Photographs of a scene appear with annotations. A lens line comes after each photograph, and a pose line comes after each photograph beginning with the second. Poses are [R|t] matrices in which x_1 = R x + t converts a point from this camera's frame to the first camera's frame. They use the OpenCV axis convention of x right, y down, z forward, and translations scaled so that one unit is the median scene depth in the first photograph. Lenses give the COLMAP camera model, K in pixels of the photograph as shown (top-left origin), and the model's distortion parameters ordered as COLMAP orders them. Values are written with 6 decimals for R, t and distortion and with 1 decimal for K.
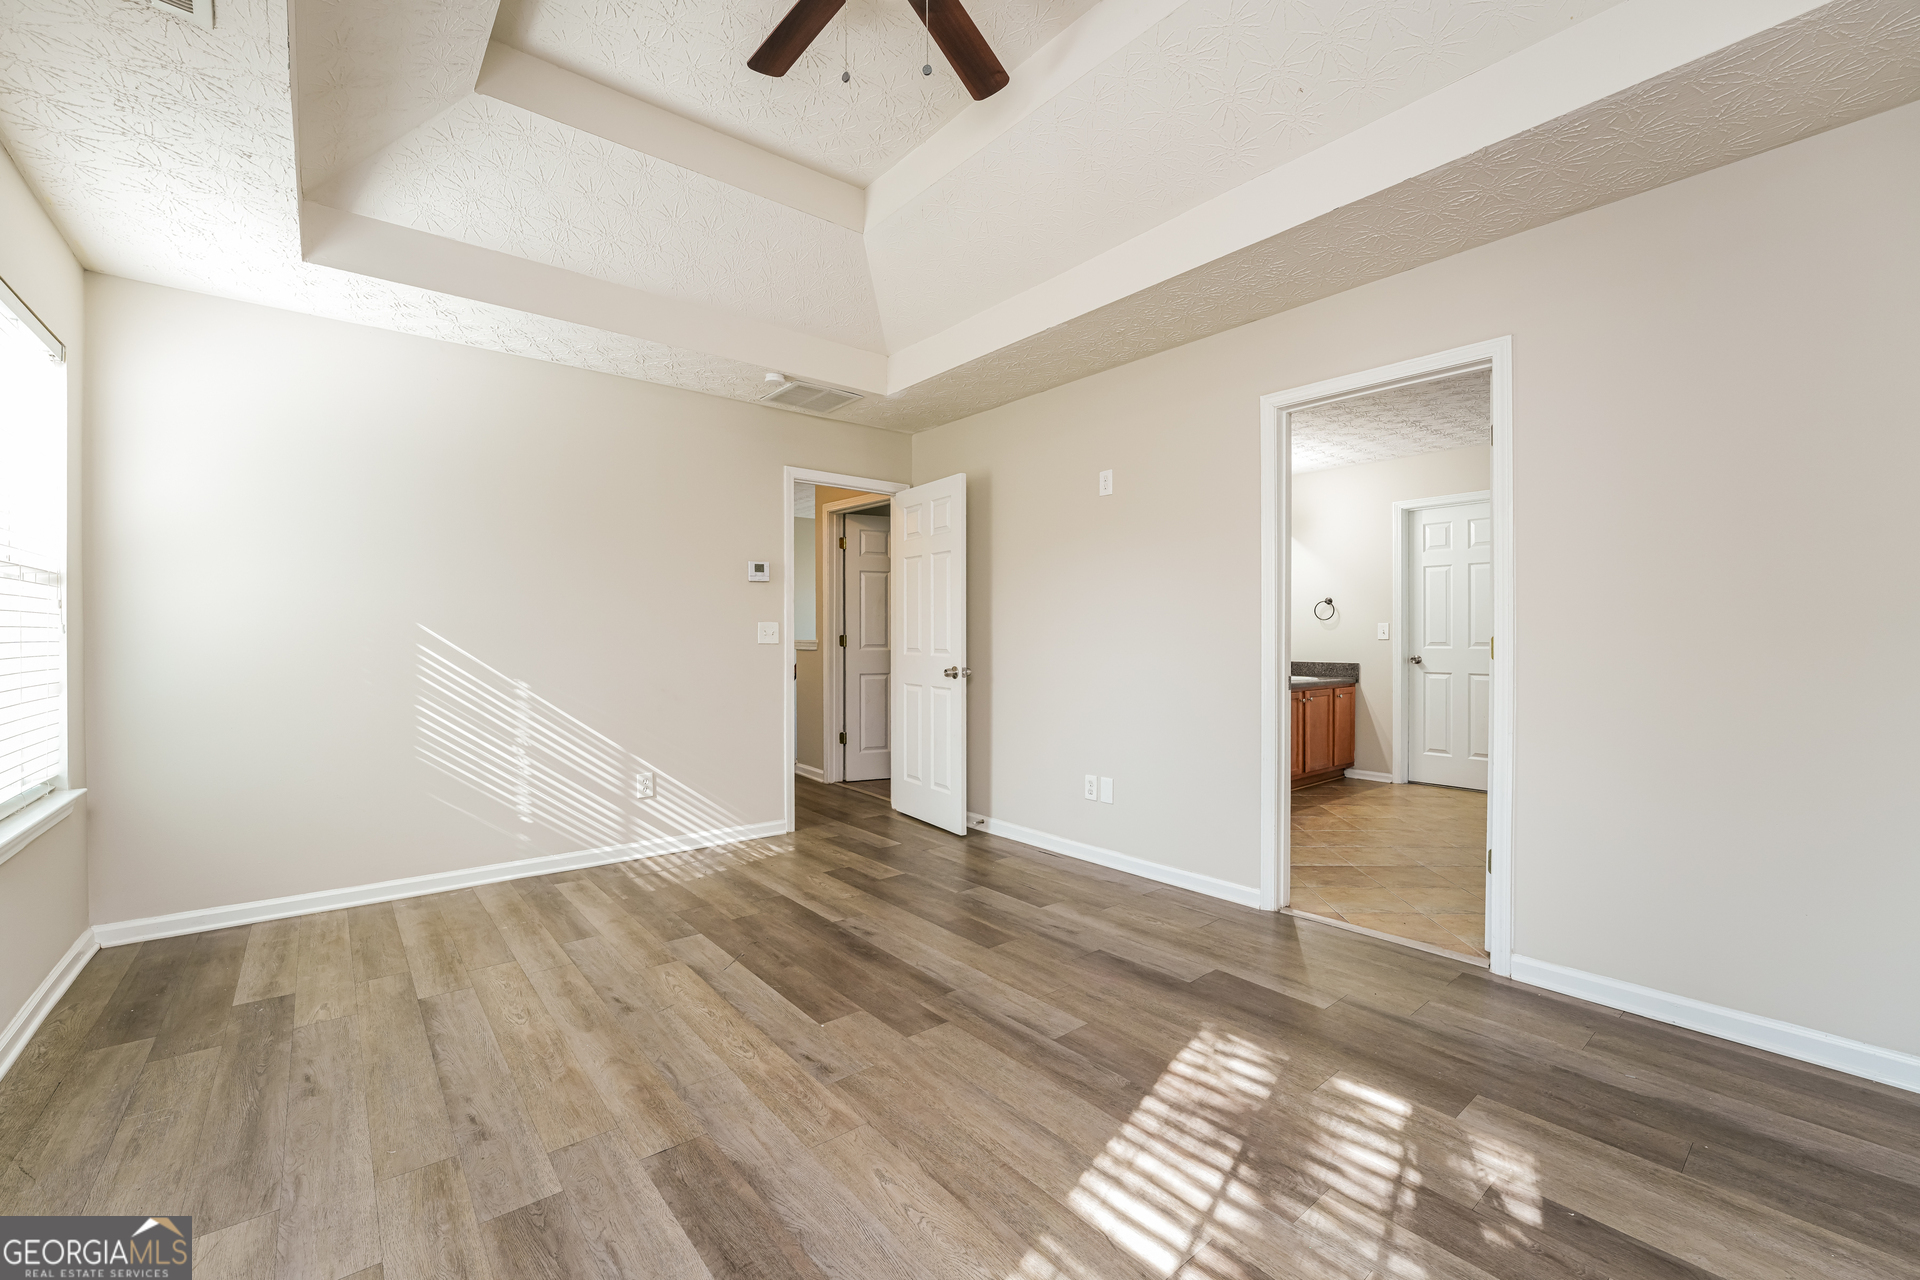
lens RADIAL K [[766.0, 0, 960.0], [0, 766.0, 640.0], [0, 0, 1]] dist [-0.001047, 0.000074]
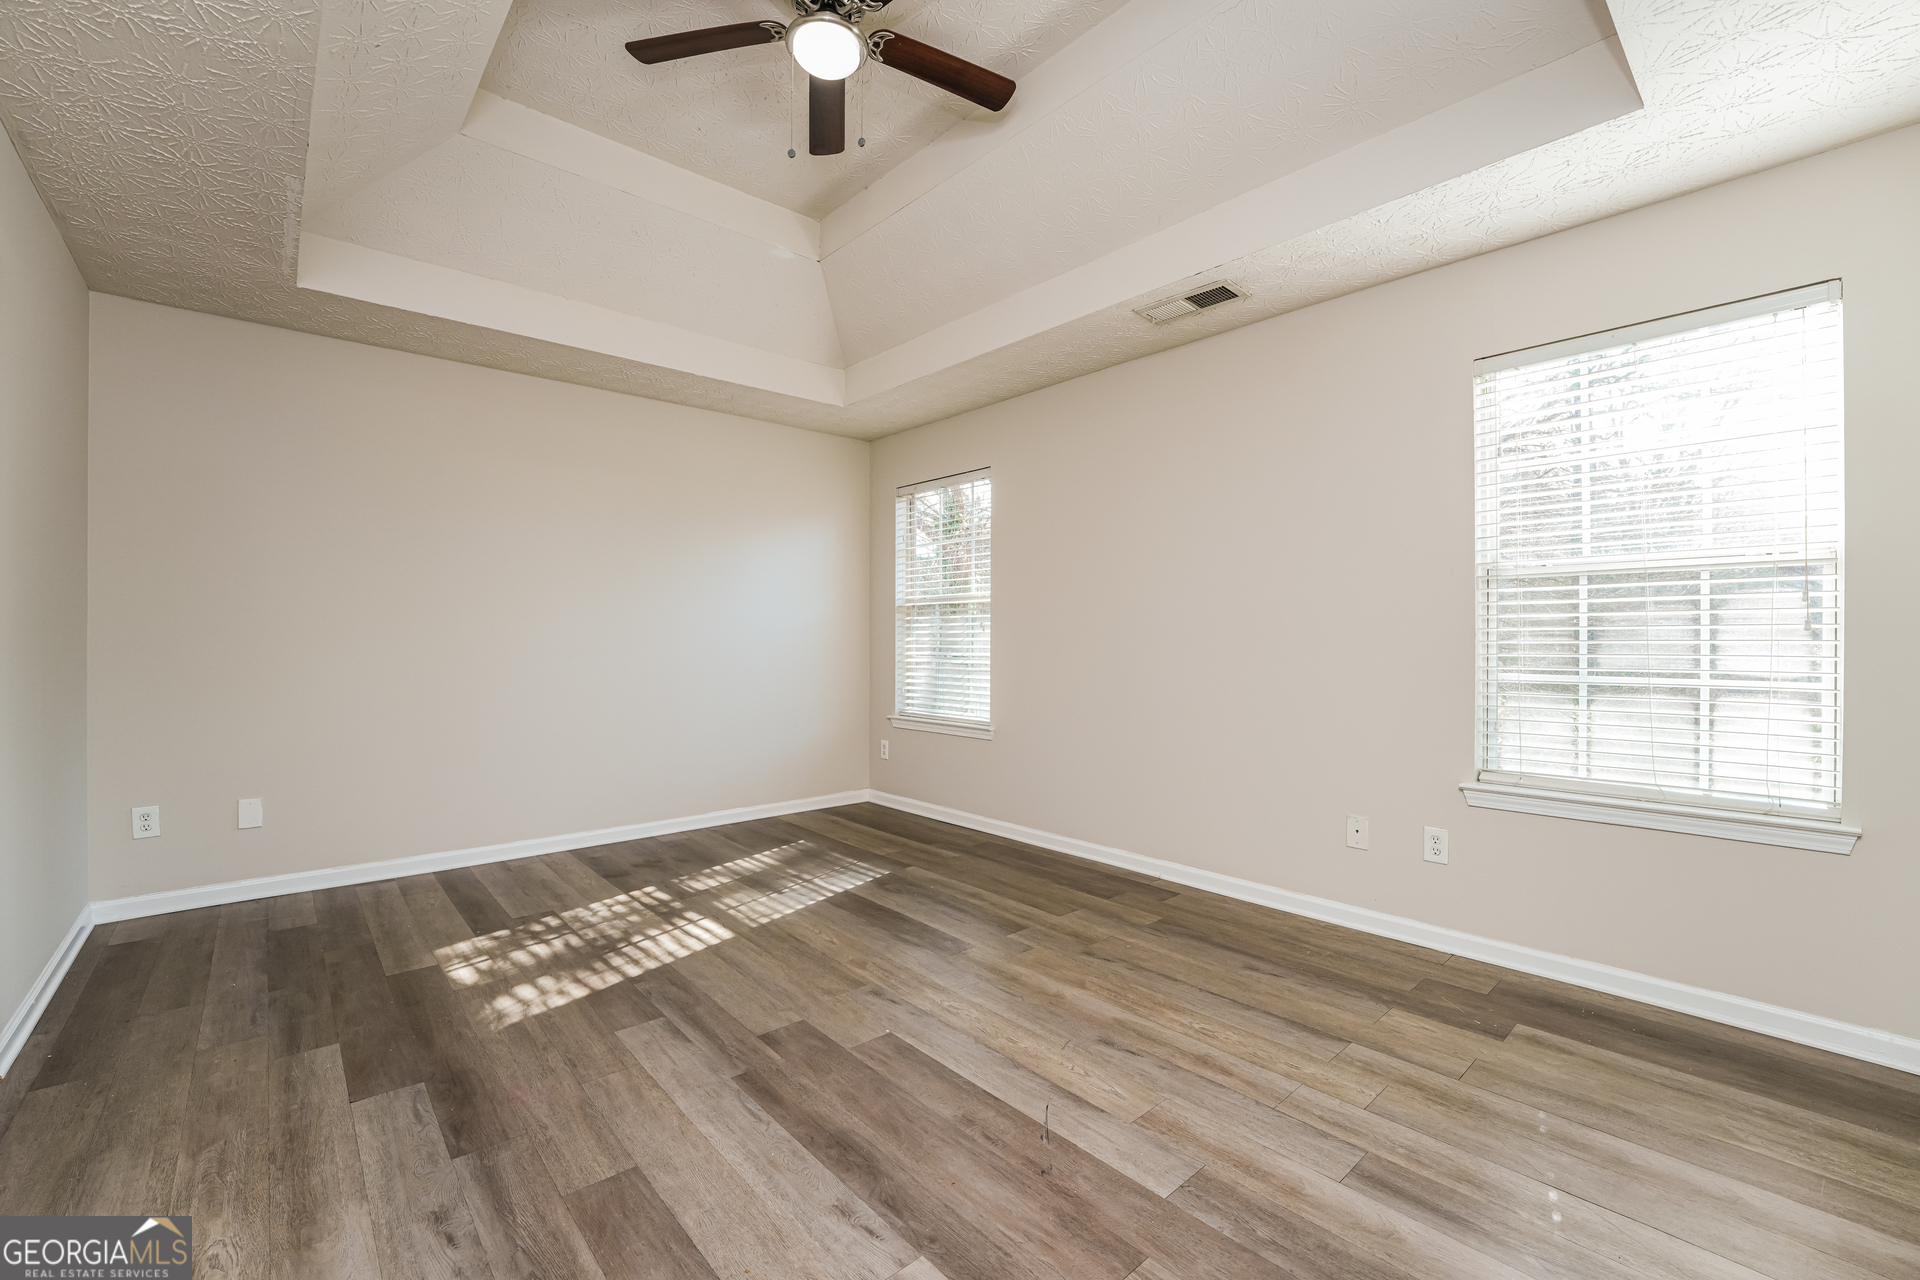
lens RADIAL K [[766.0, 0, 960.0], [0, 766.0, 640.0], [0, 0, 1]] dist [-0.001047, 0.000074]
pose [[-0.999176, 0.002031, -0.040533, -0.243031], [0.001906, 0.999993, 0.003134, -0.000005], [0.040539, 0.003054, -0.999173, 2.068431]]
